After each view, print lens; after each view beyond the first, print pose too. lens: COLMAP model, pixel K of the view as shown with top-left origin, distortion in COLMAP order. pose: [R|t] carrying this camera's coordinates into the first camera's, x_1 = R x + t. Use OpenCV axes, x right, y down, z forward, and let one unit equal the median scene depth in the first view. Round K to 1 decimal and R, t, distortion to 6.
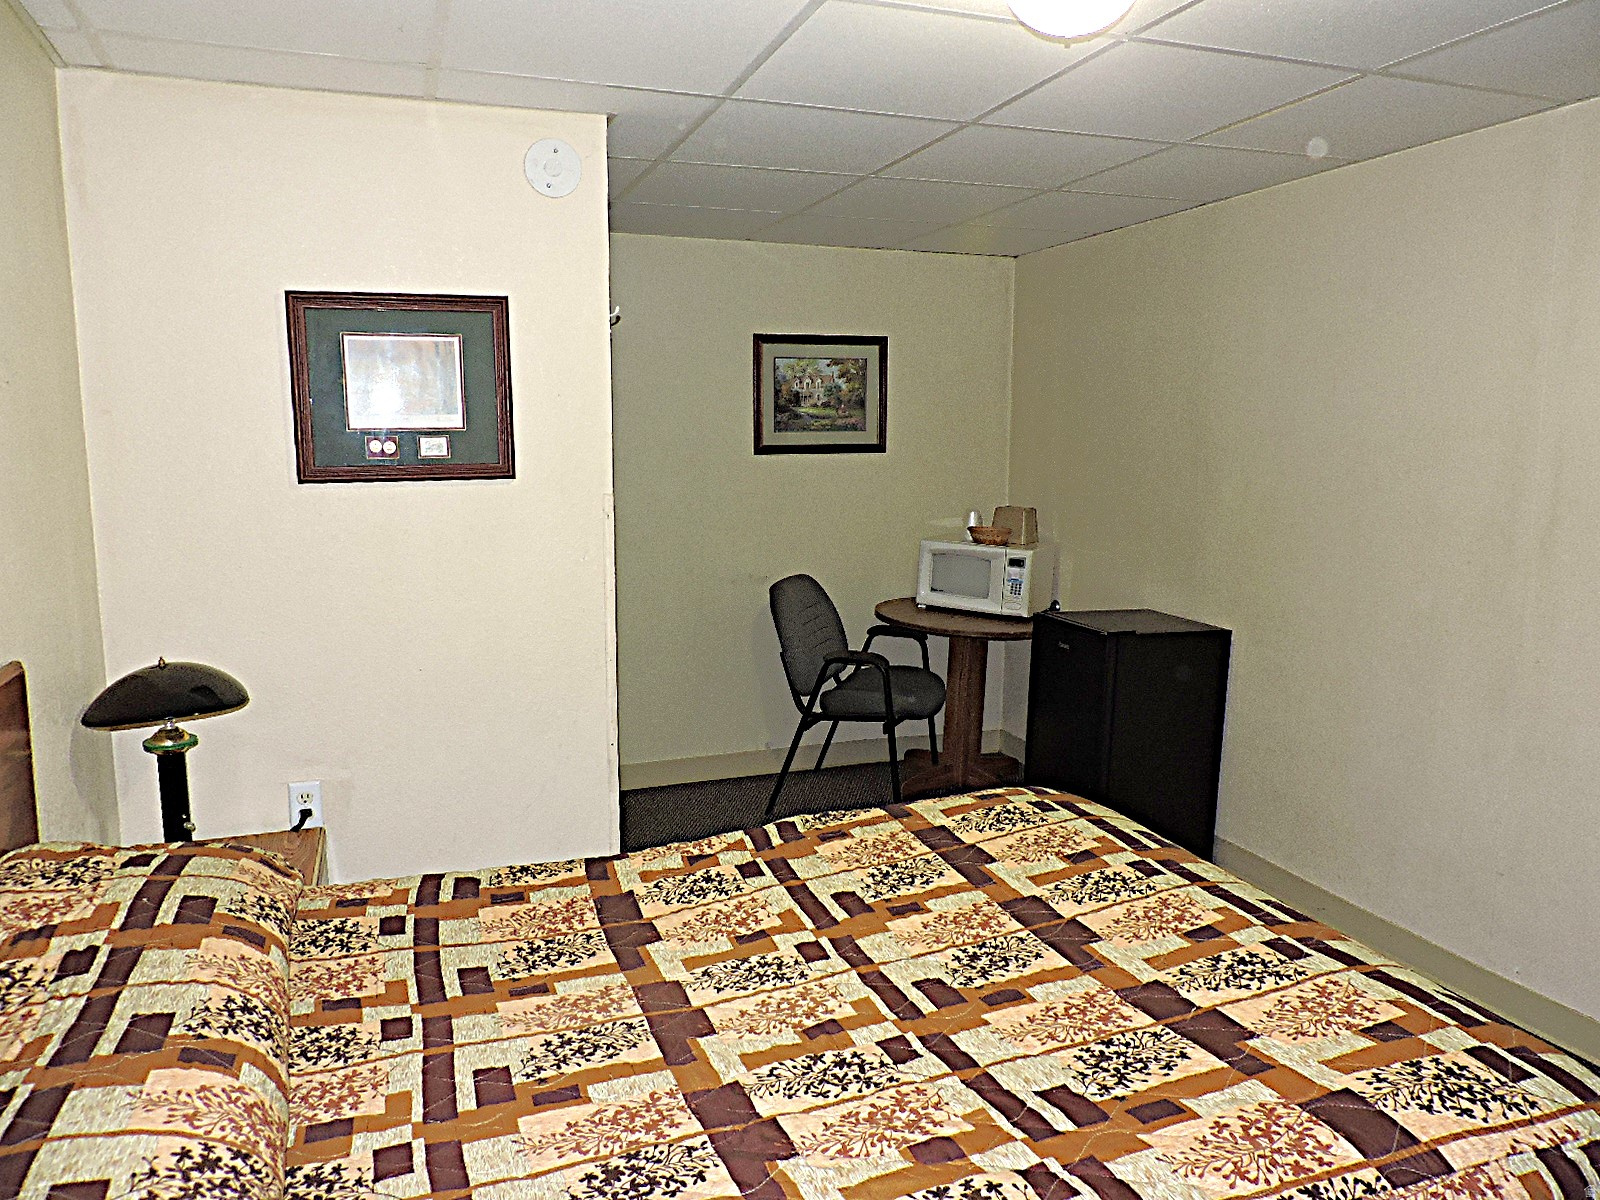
lens RADIAL K [[1147.0, 0, 800.0], [0, 1147.0, 600.0], [0, 0, 1]] dist [-0.024653, 0.004526]
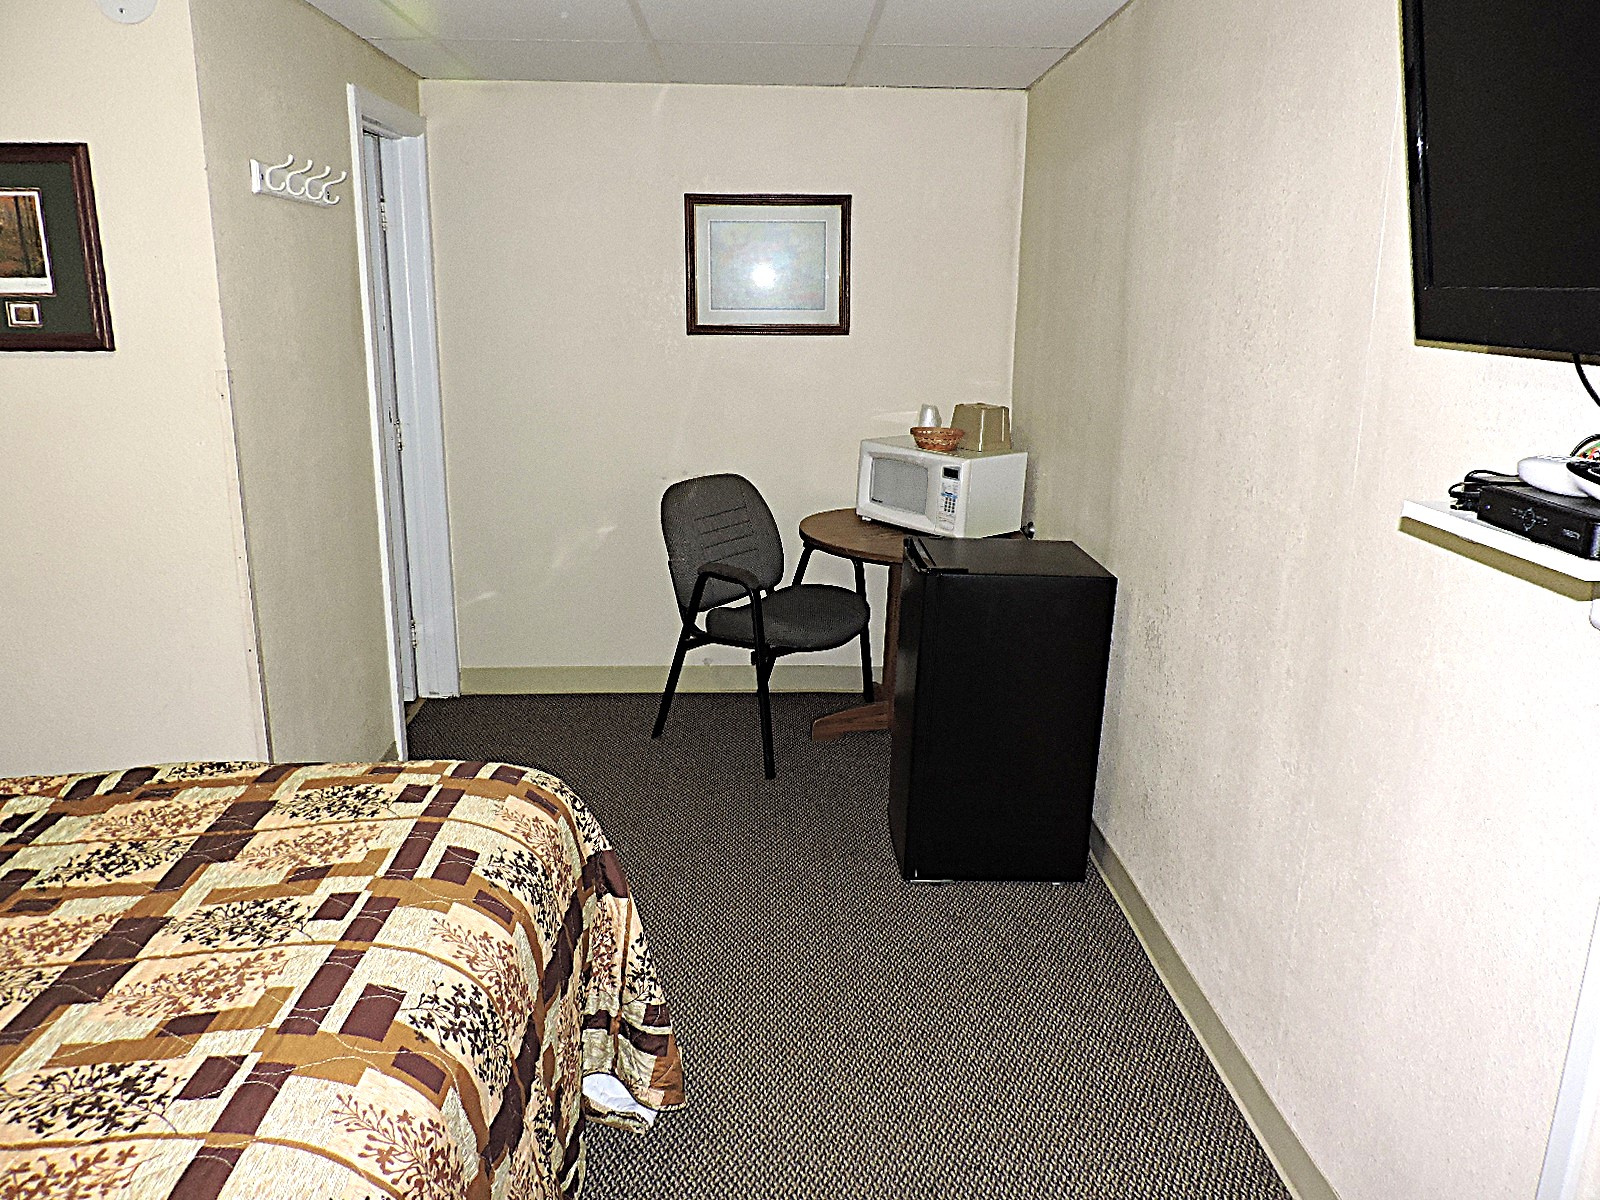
lens RADIAL K [[1147.0, 0, 800.0], [0, 1147.0, 600.0], [0, 0, 1]] dist [-0.024653, 0.004526]
pose [[0.948784, 0.086792, -0.303769, 0.785641], [-0.057548, 0.992916, 0.103952, -0.049622], [0.310639, -0.081147, 0.947058, 0.424849]]
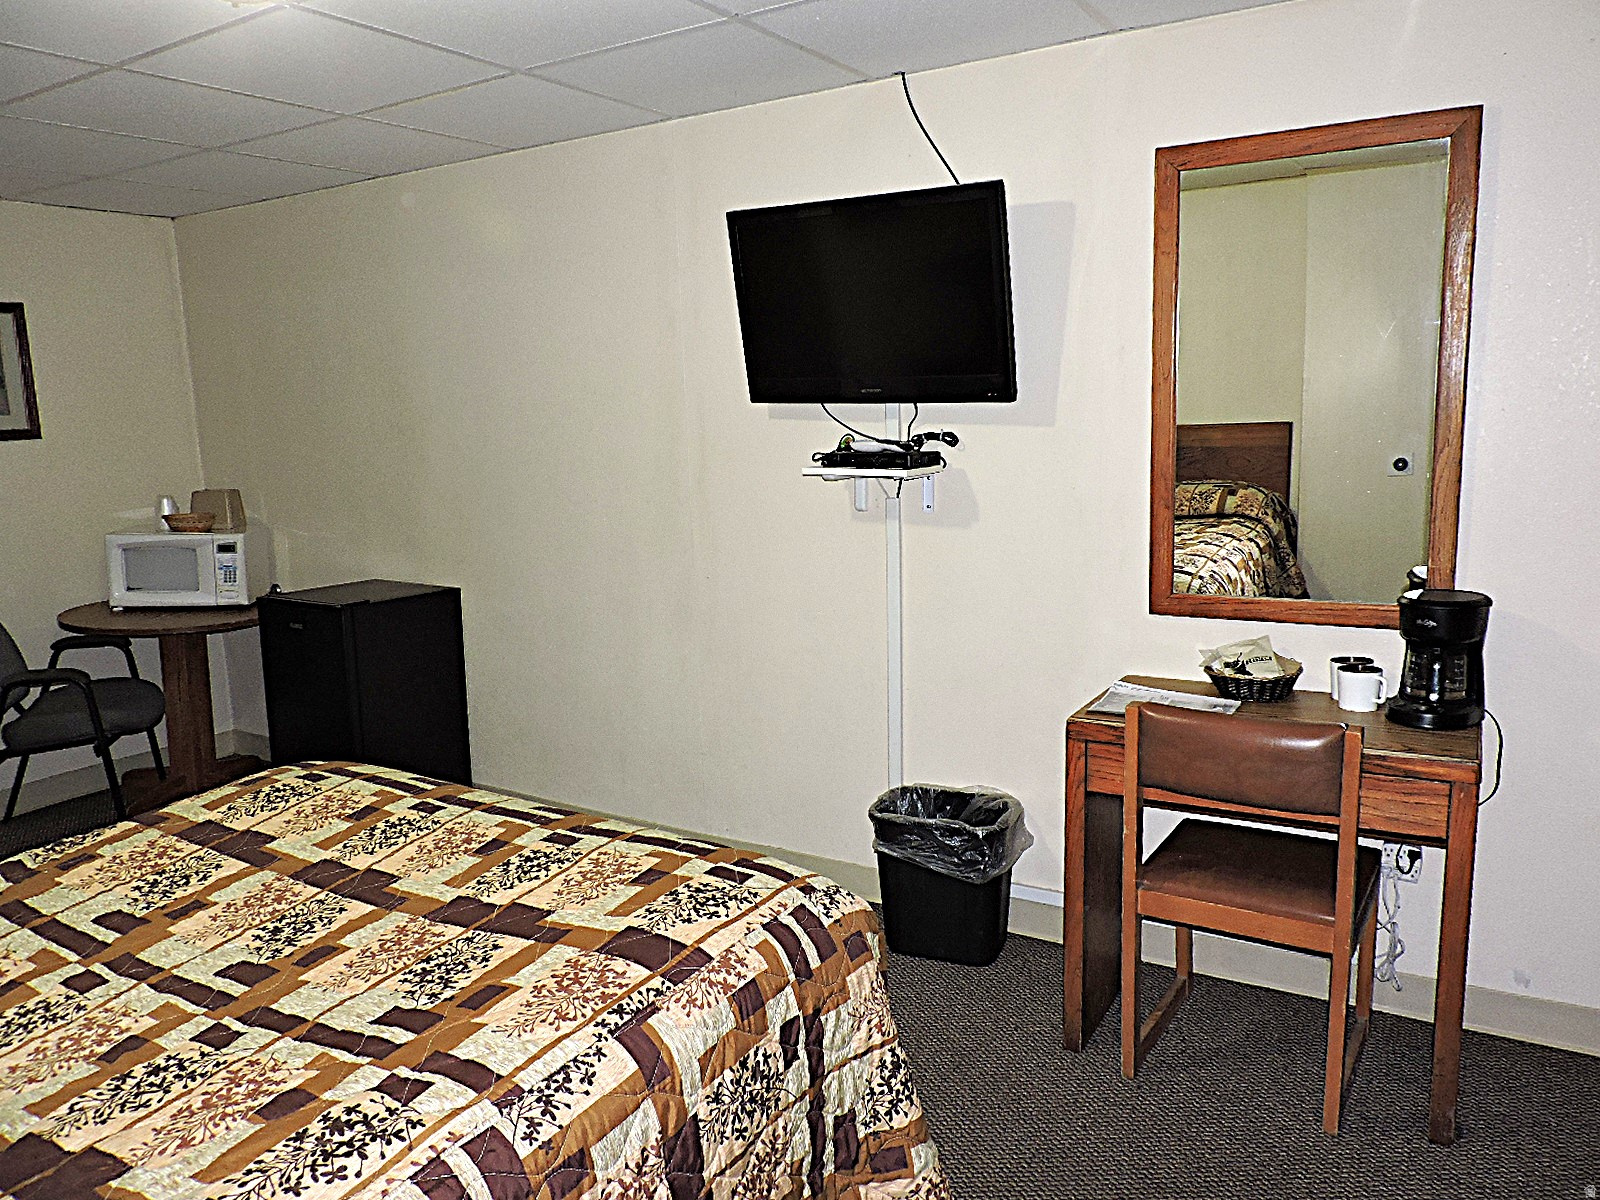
lens RADIAL K [[1148.4, 0, 800.0], [0, 1148.4, 600.0], [0, 0, 1]] dist [-0.012287, 0.005139]
pose [[0.779998, -0.135621, 0.610909, -0.053860], [0.122850, 0.990422, 0.063020, 0.018462], [-0.613605, 0.025895, 0.789188, -0.062897]]
